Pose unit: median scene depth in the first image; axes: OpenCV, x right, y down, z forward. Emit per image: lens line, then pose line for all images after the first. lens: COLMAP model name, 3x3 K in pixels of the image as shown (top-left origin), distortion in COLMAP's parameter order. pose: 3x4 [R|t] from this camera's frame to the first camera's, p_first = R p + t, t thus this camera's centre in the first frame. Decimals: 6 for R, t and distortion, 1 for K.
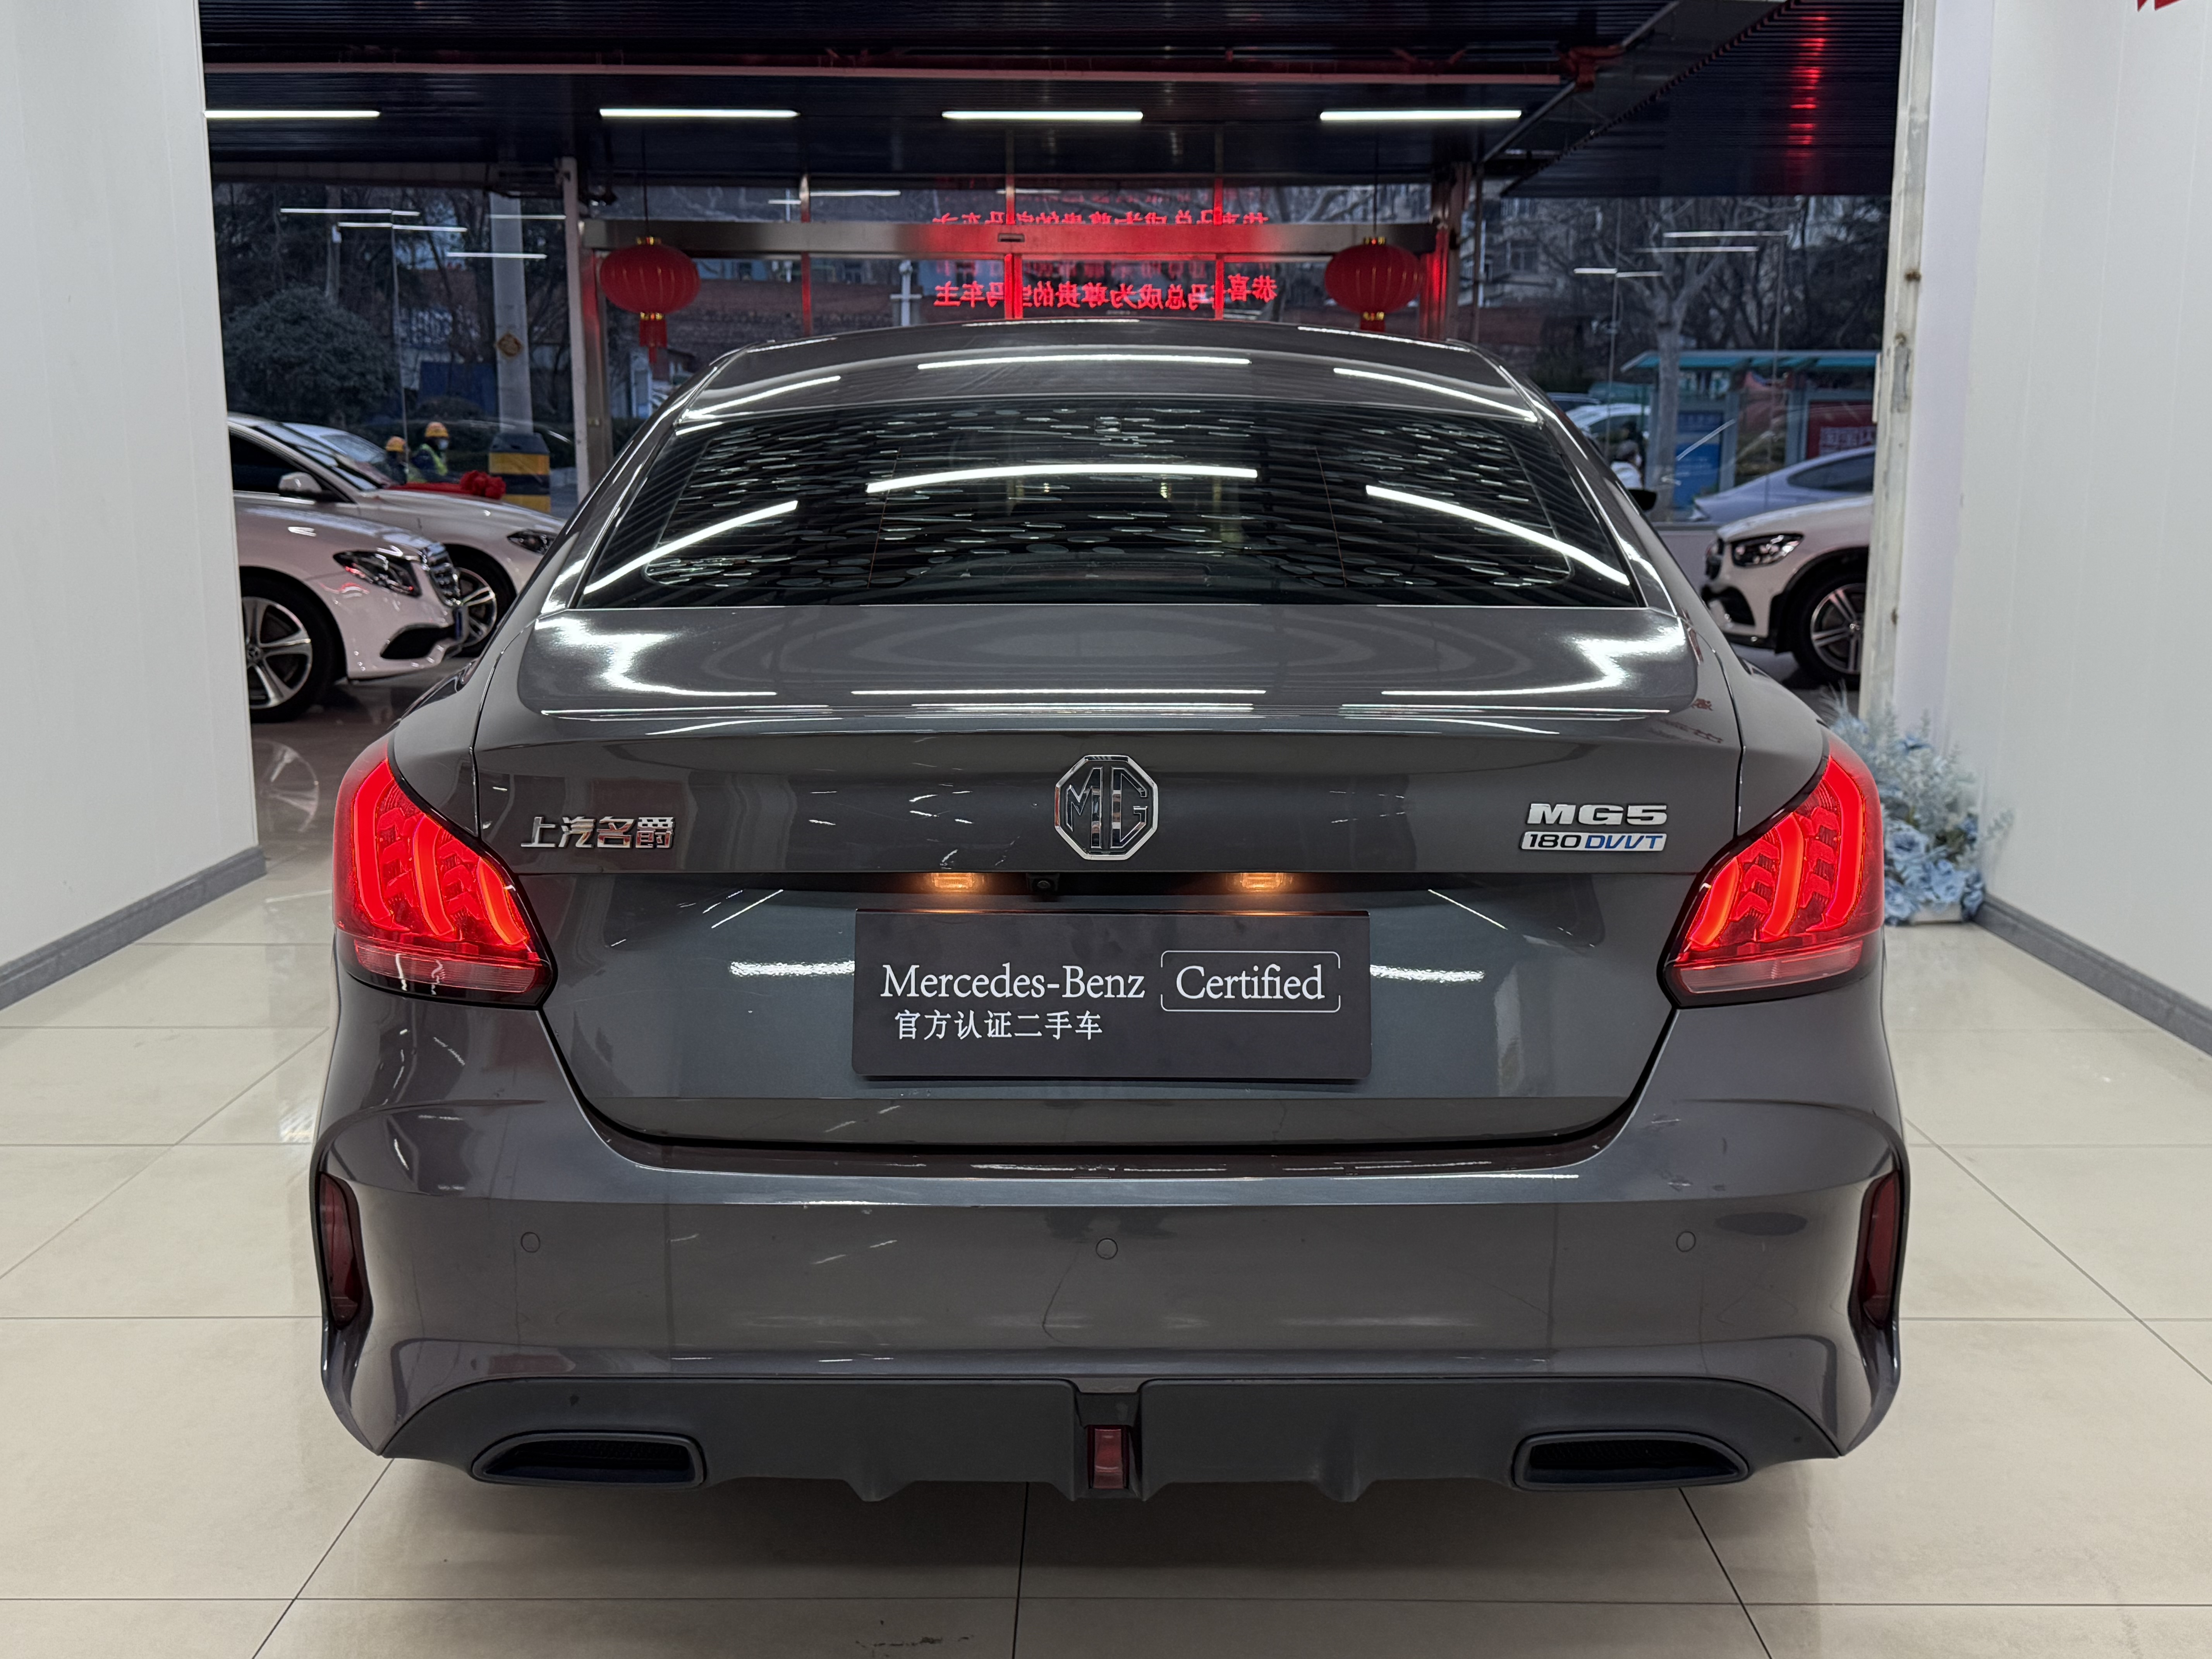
lens RADIAL K [[2179.6, 0, 1108.6], [0, 2179.6, 891.2], [0, 0, 1]] dist [0.157987, -0.308886]
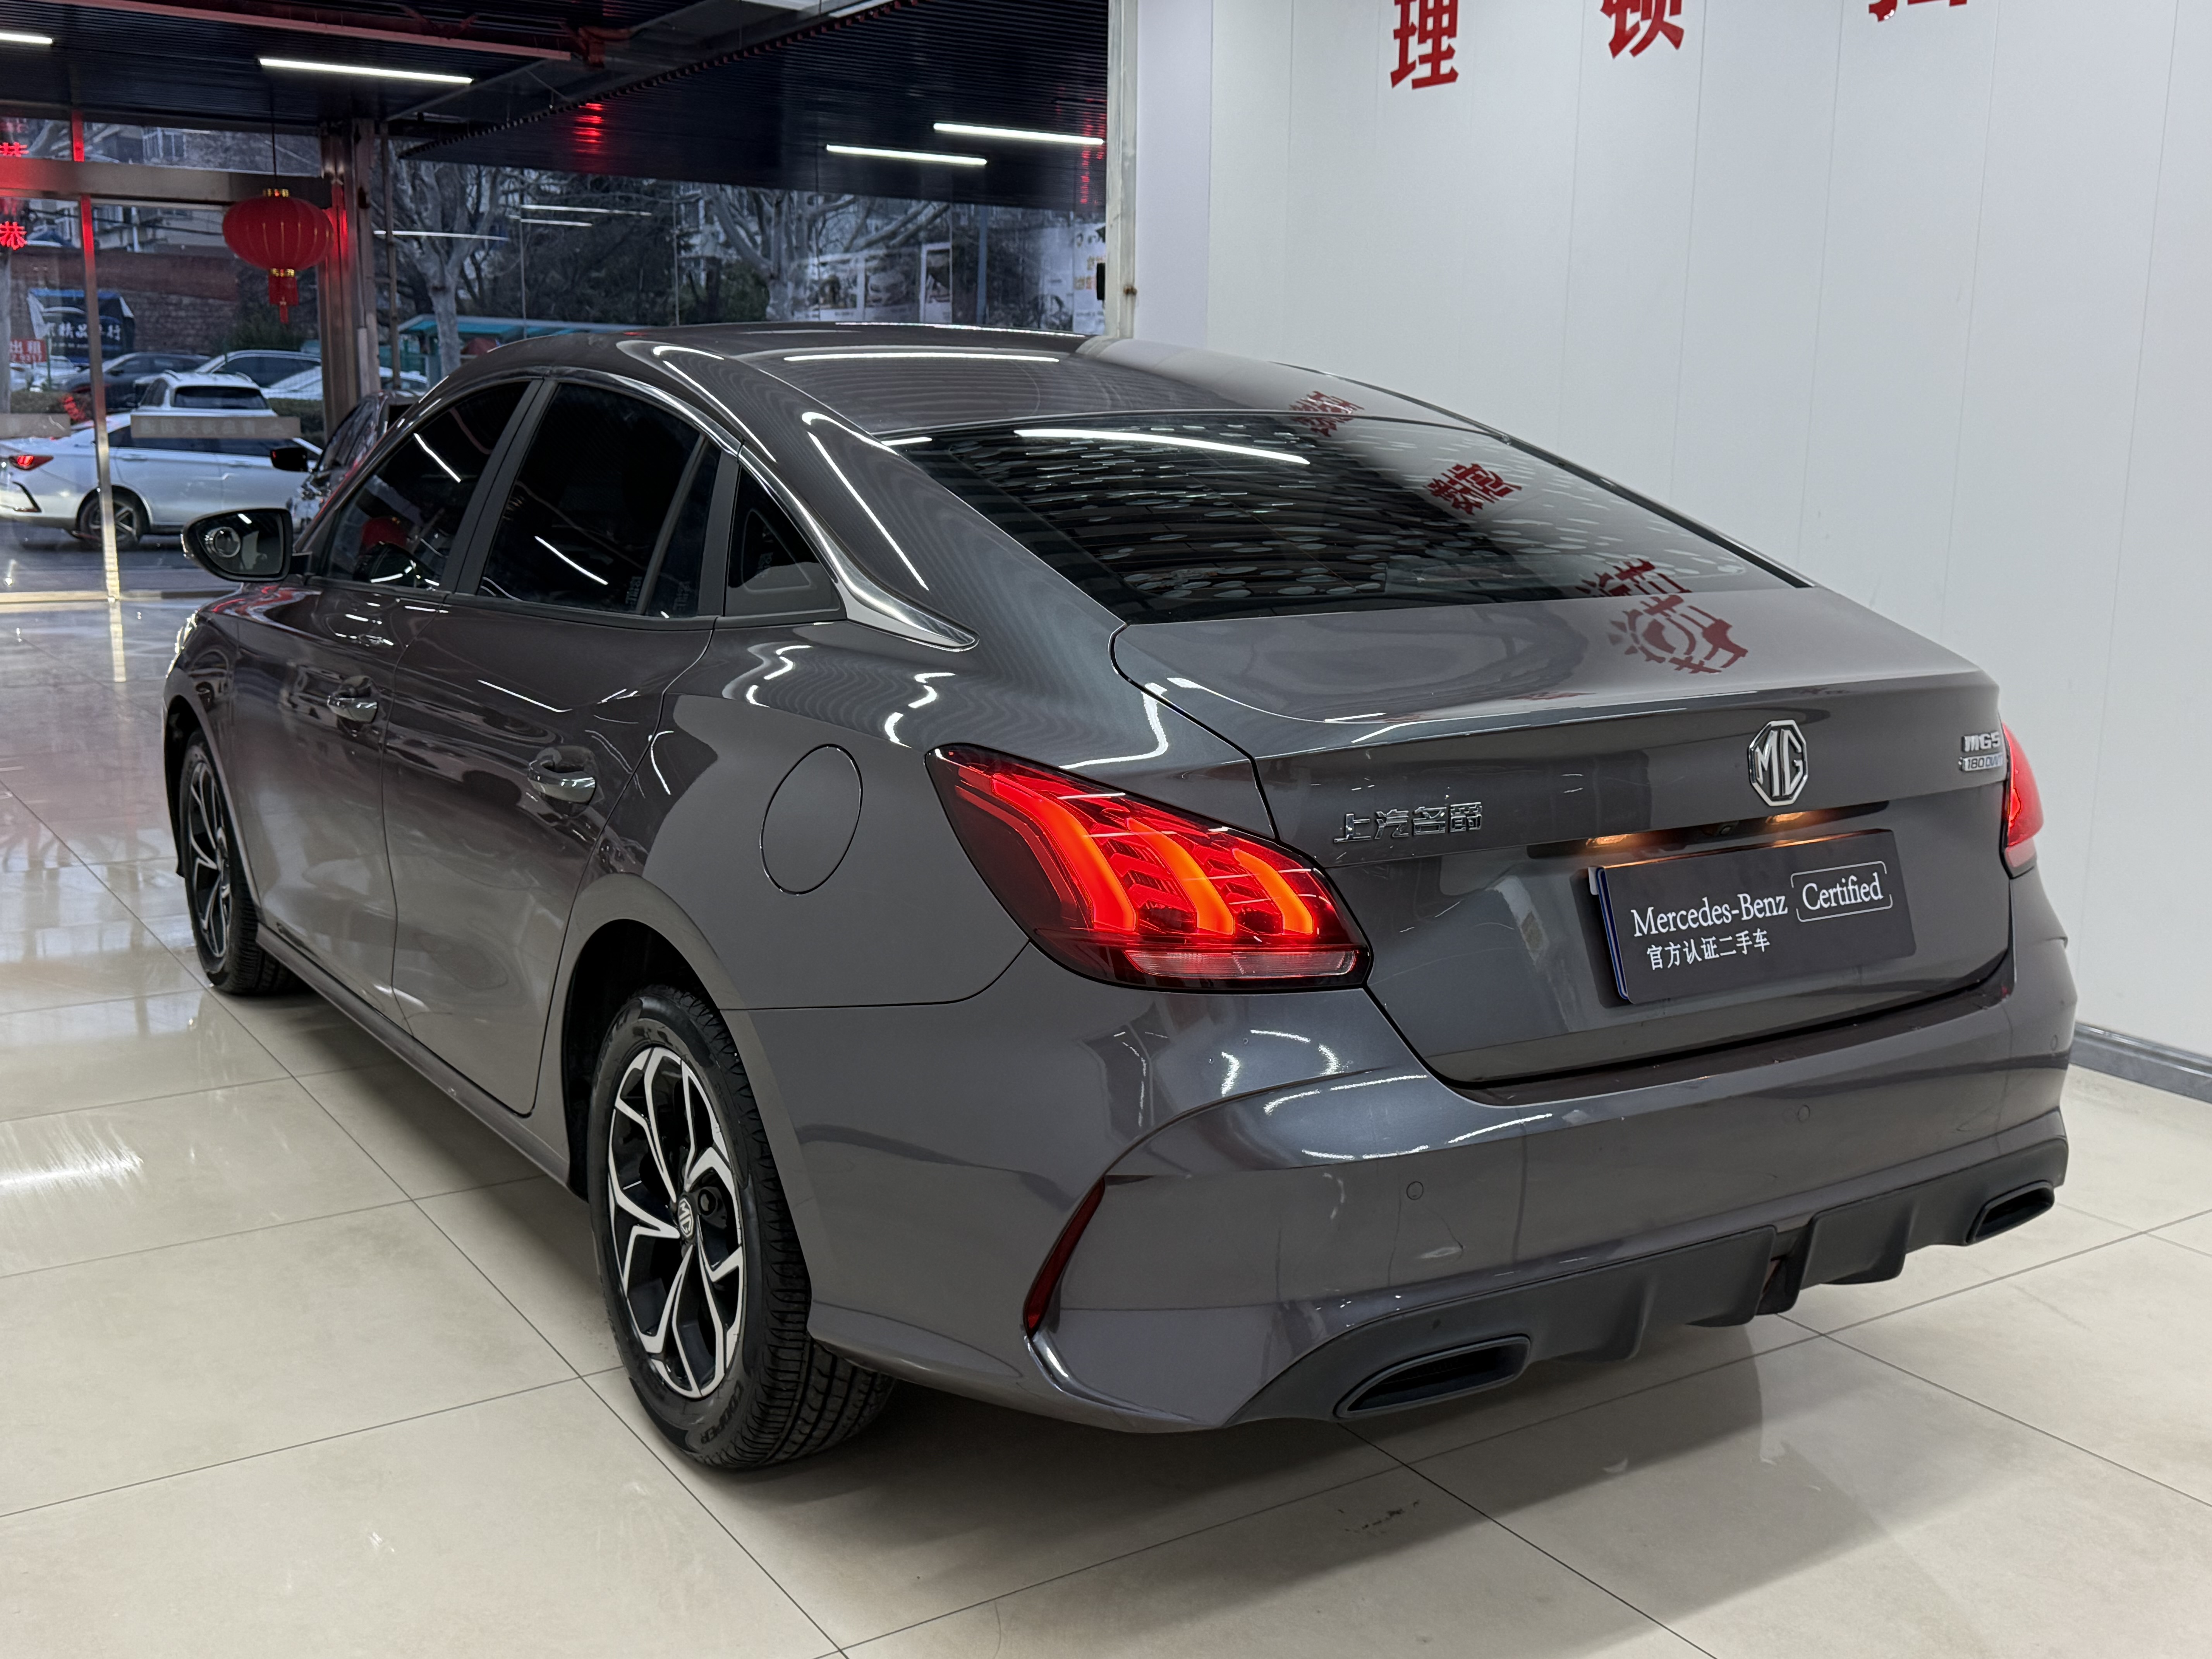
lens RADIAL K [[2179.6, 0, 1108.6], [0, 2179.6, 891.2], [0, 0, 1]] dist [0.157987, -0.308886]
pose [[0.836555, -0.106411, 0.537450, -0.570327], [0.097800, 0.994205, 0.044617, -0.033567], [-0.539083, 0.015238, 0.842115, 0.083105]]
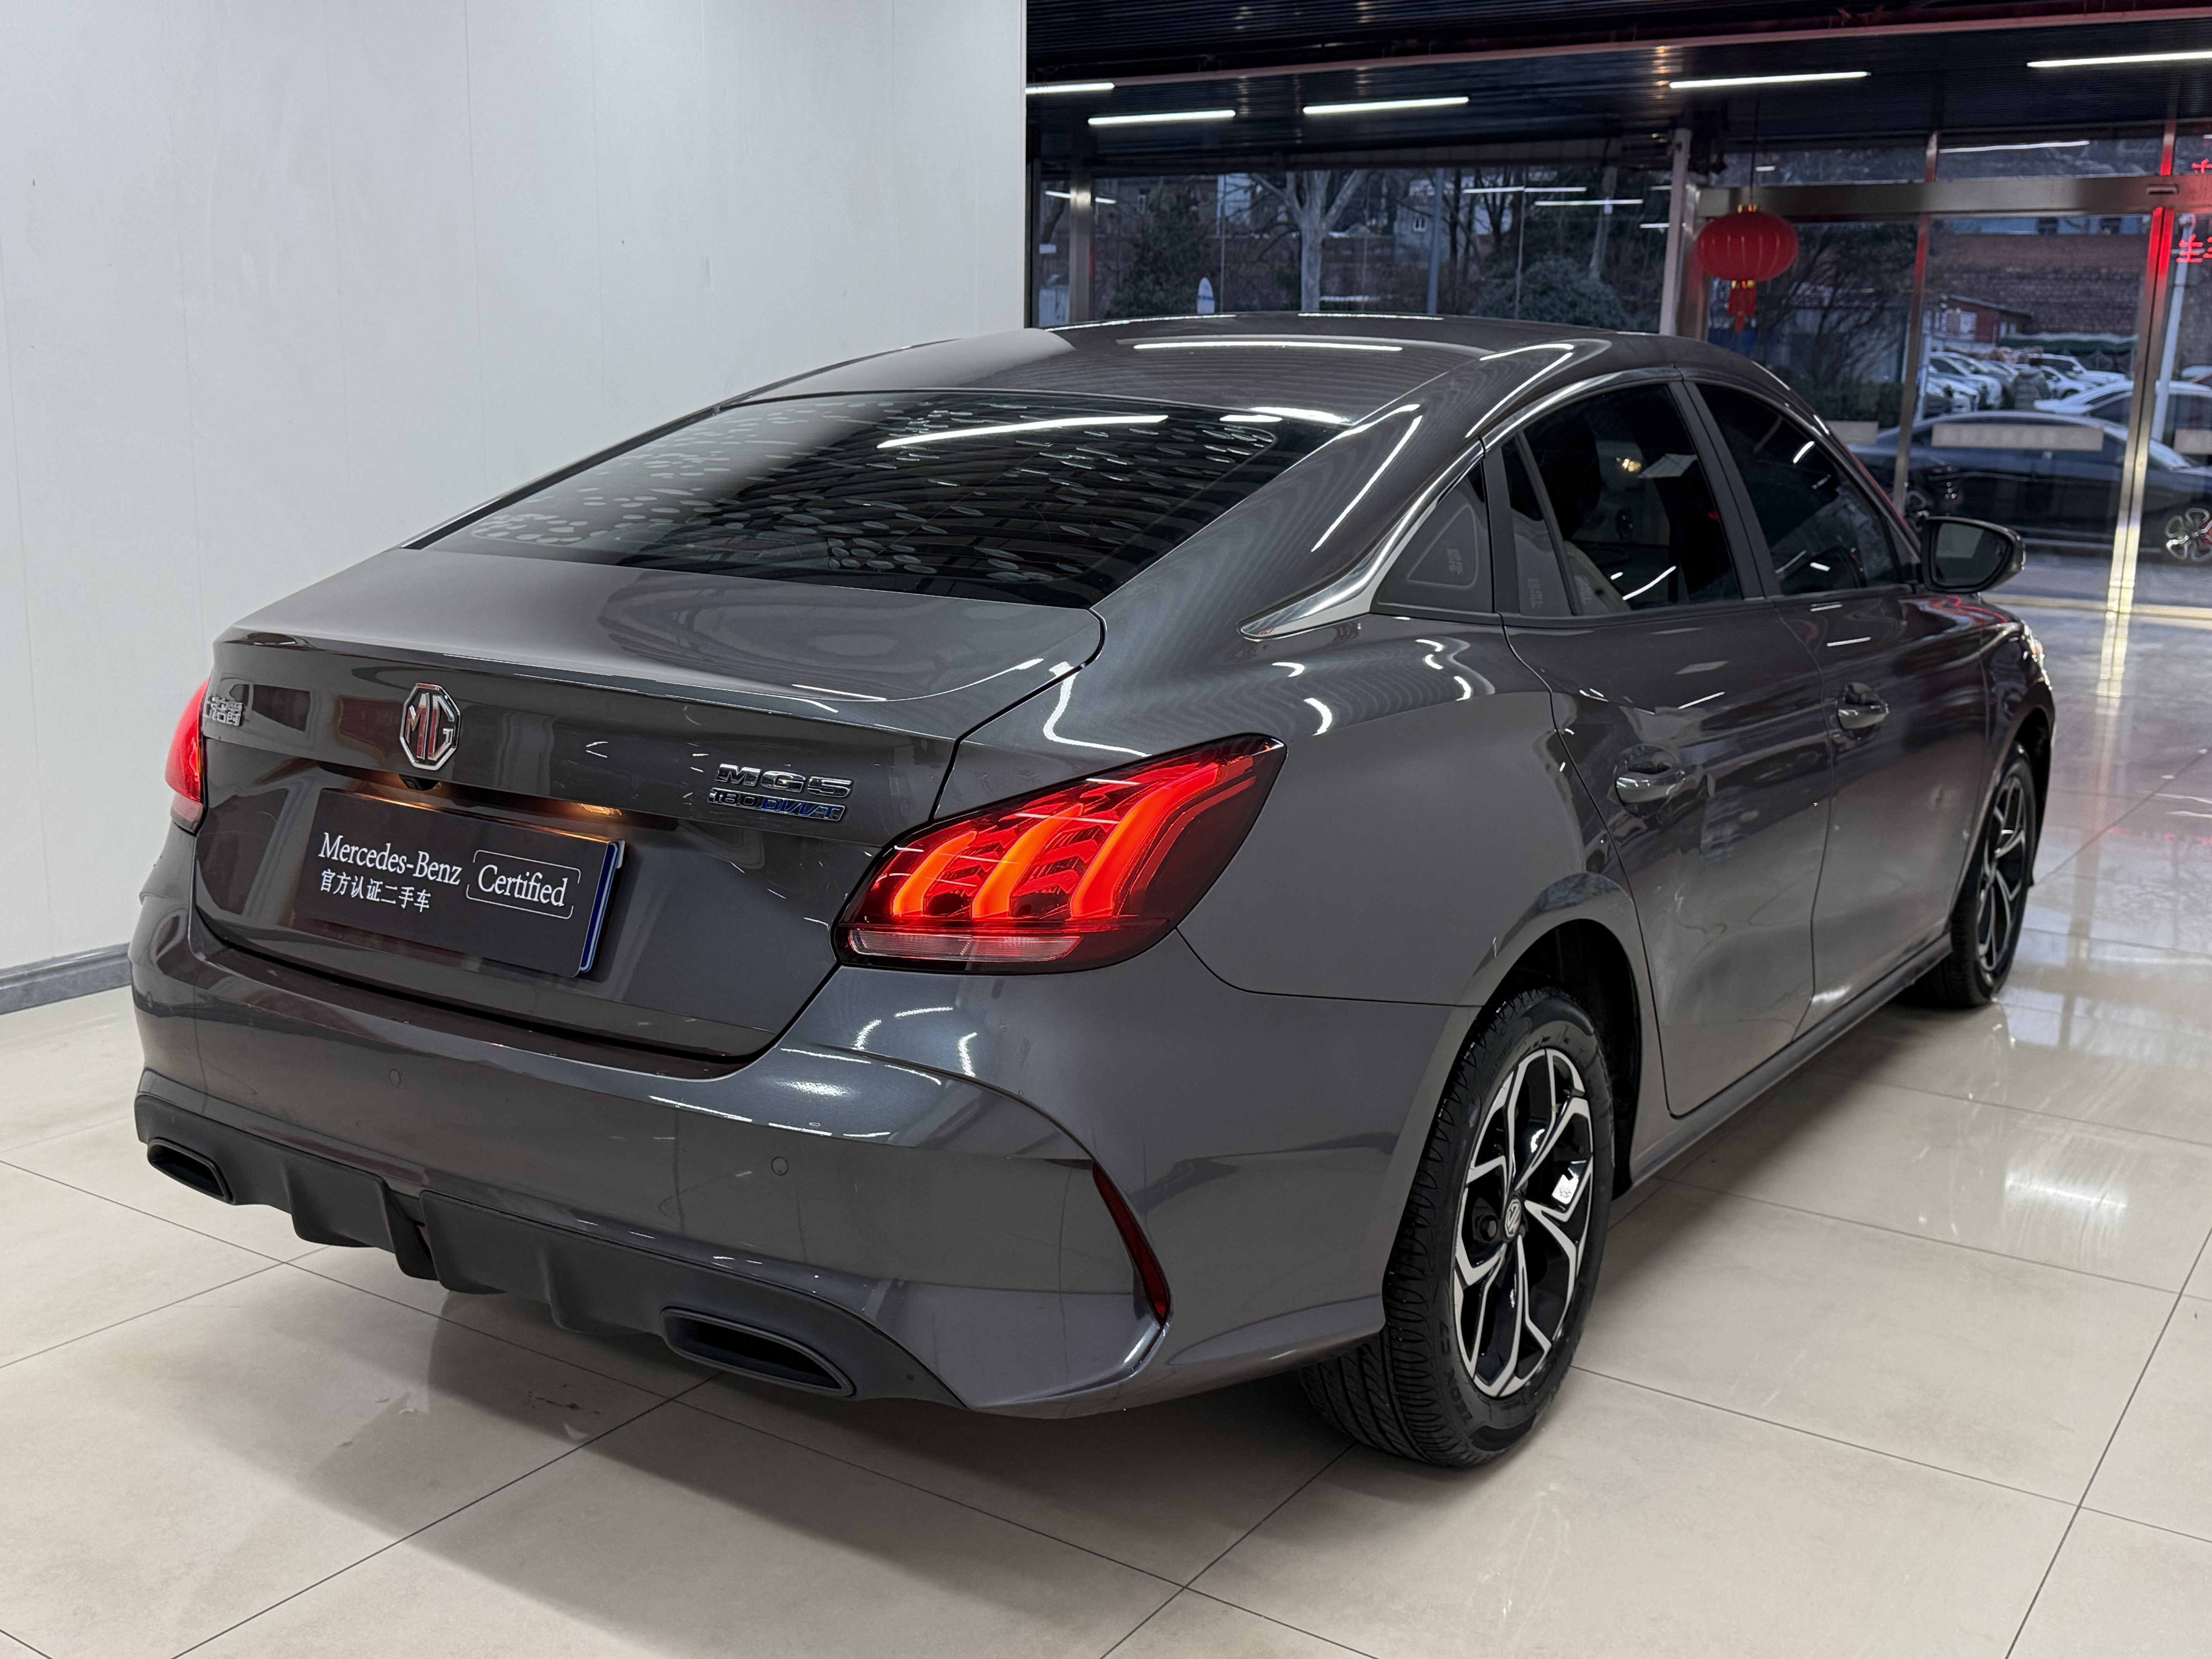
lens RADIAL K [[2179.6, 0, 1108.6], [0, 2179.6, 891.2], [0, 0, 1]] dist [0.157987, -0.308886]
pose [[0.838516, 0.138163, -0.527069, 0.565689], [-0.130033, 0.990110, 0.052672, -0.035192], [0.529133, 0.024370, 0.848189, 0.080133]]
